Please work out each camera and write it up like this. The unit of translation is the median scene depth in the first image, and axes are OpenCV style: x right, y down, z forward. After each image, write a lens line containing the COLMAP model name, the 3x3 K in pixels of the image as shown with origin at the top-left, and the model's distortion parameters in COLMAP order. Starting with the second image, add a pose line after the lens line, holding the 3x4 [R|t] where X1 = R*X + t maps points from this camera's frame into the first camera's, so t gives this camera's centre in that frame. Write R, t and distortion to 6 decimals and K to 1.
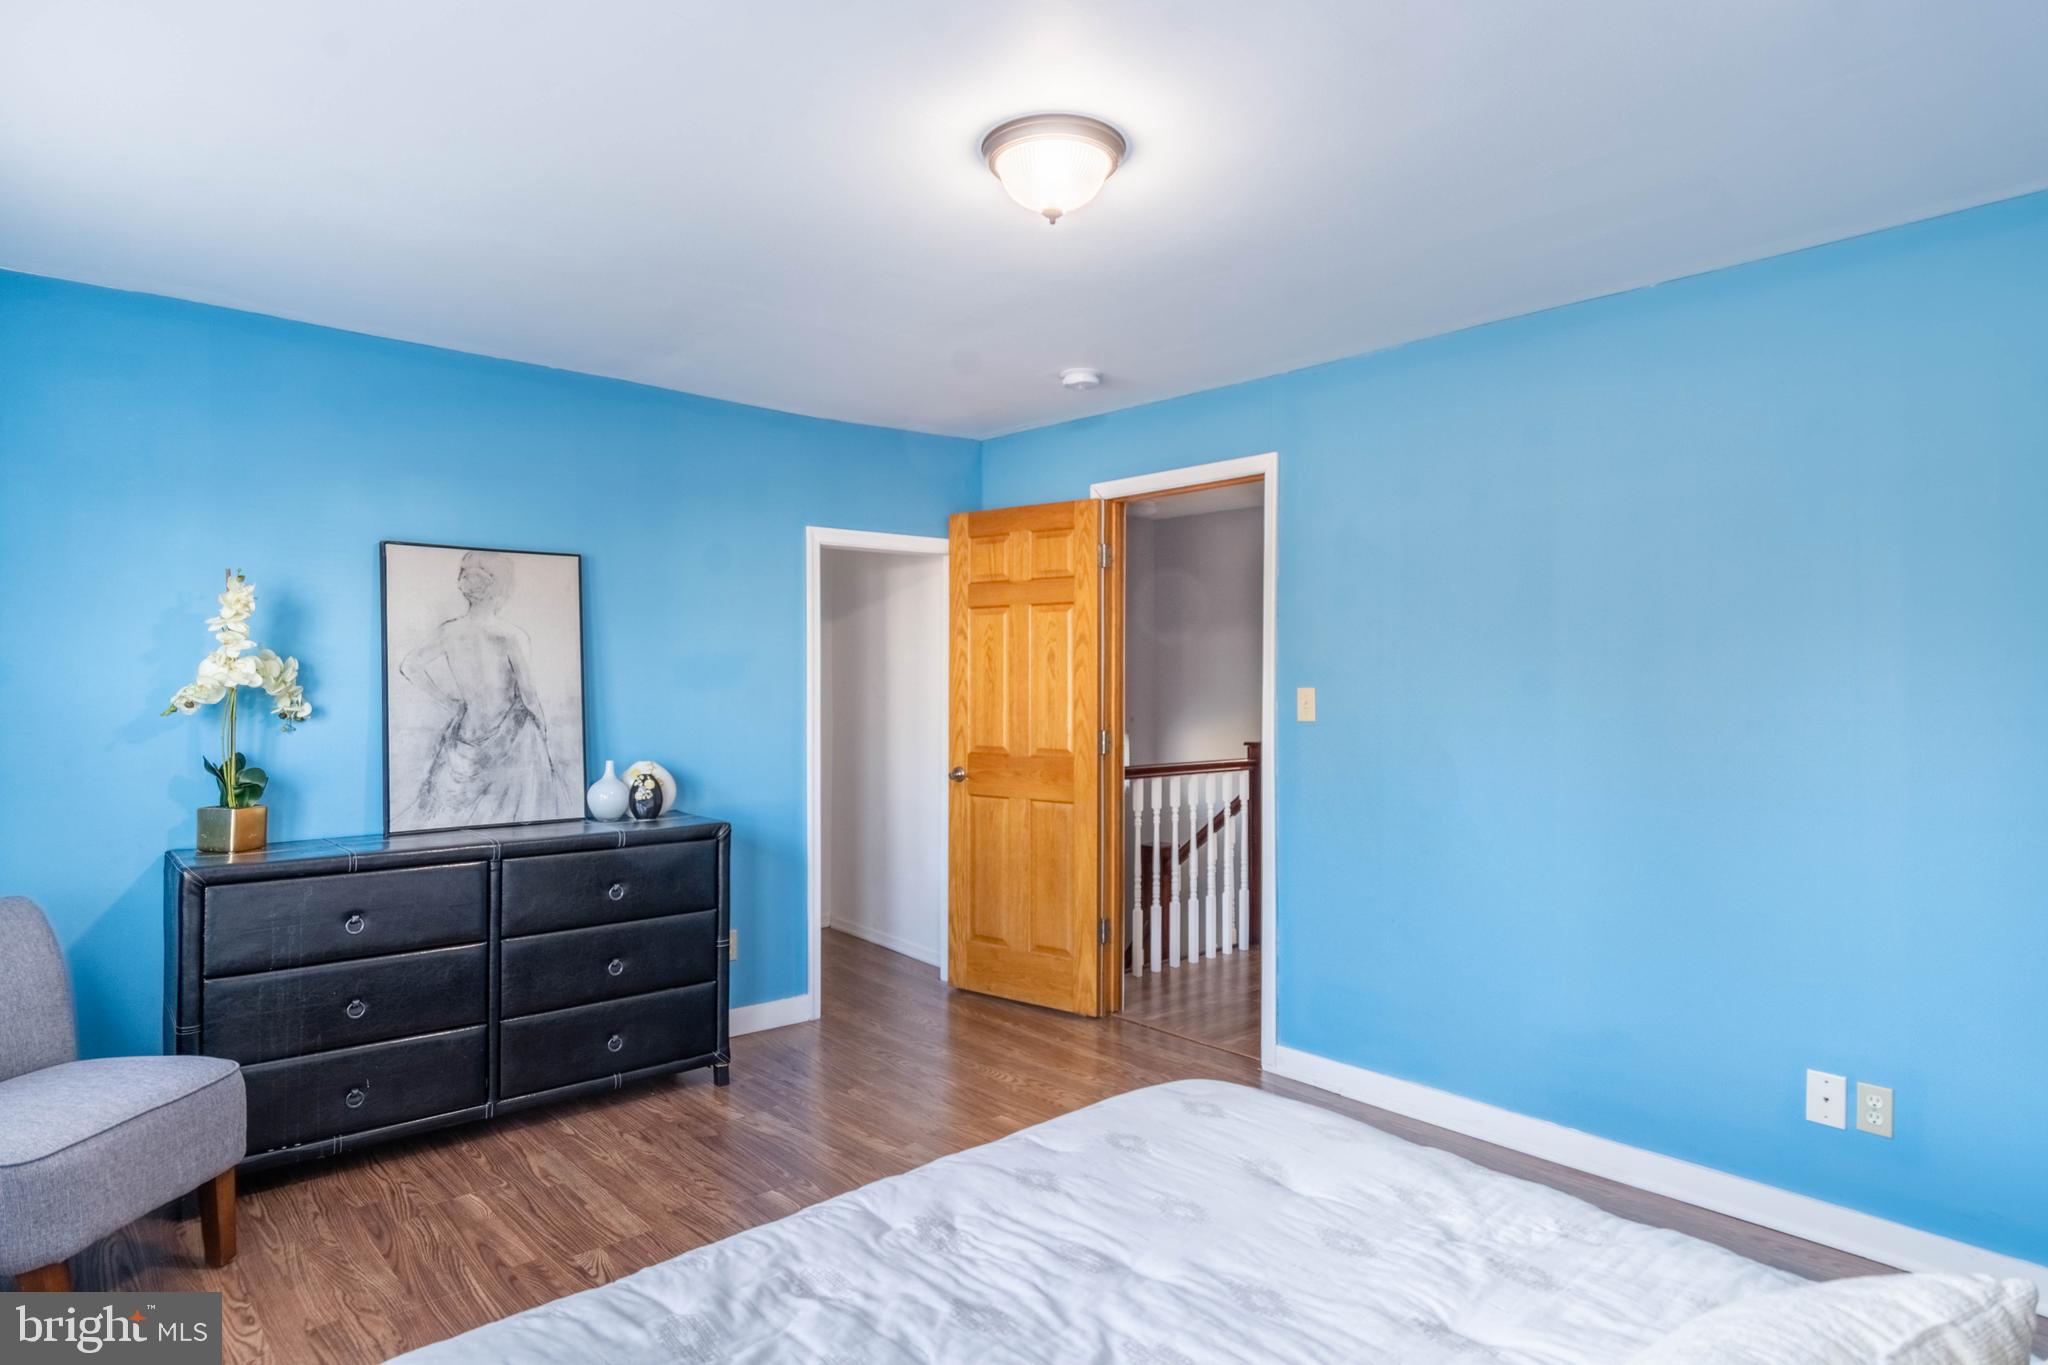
lens RADIAL K [[1092.9, 0, 1032.9], [0, 1092.9, 685.4], [0, 0, 1]] dist [-0.000494, -0.001999]
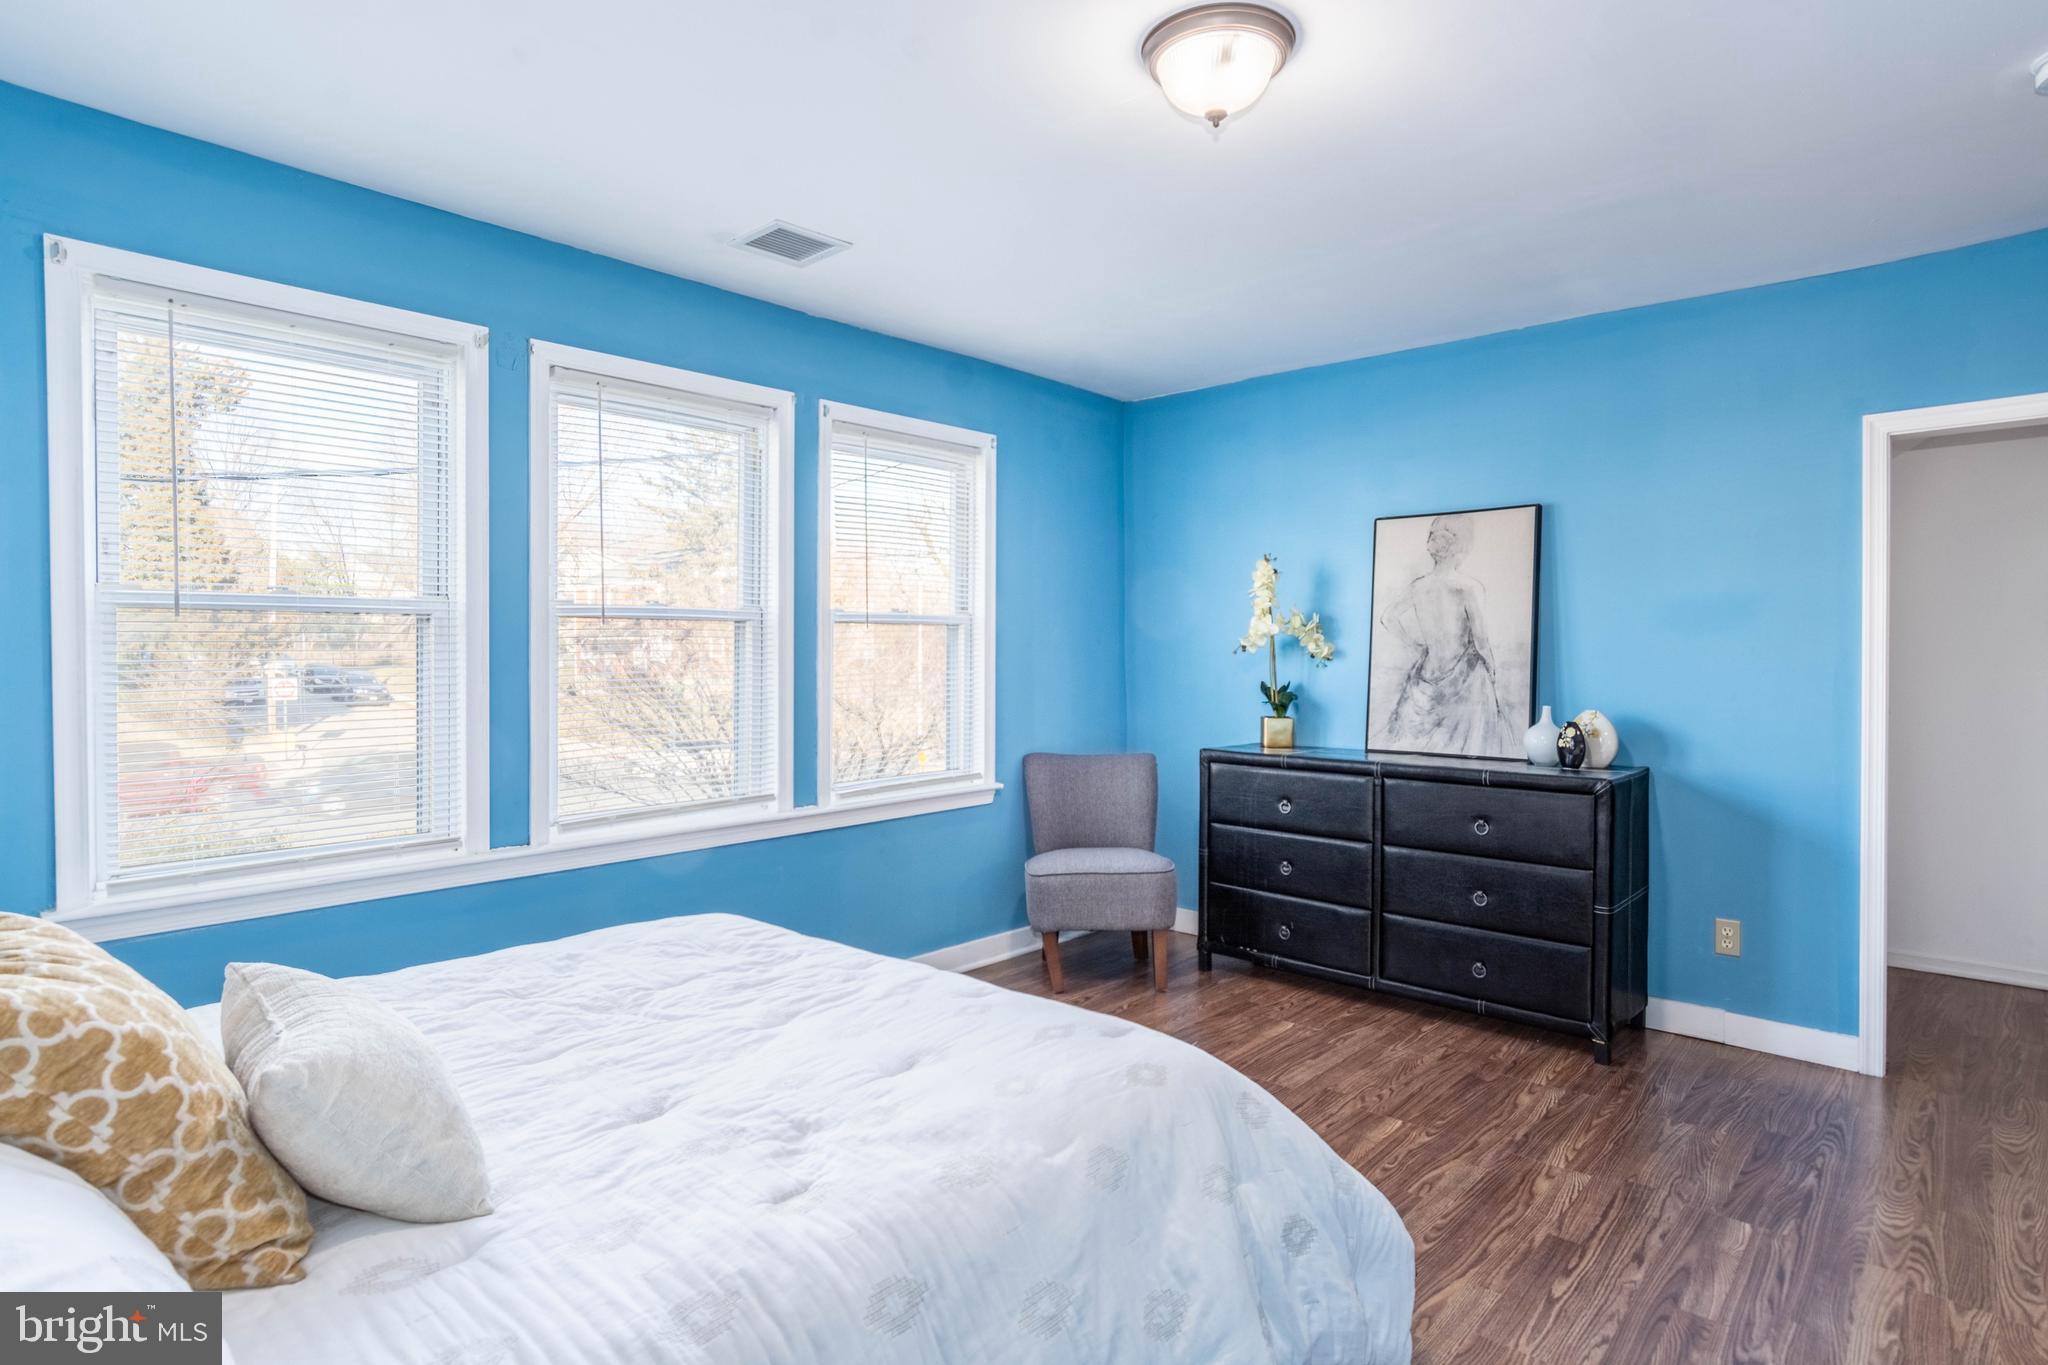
lens RADIAL K [[1092.9, 0, 1028.7], [0, 1092.9, 666.3], [0, 0, 1]] dist [-0.000494, -0.001999]
pose [[0.124838, 0.017568, -0.992022, 0.590988], [0.001595, 0.999838, 0.017907, 0.014569], [0.992176, -0.003818, 0.124790, 0.430134]]
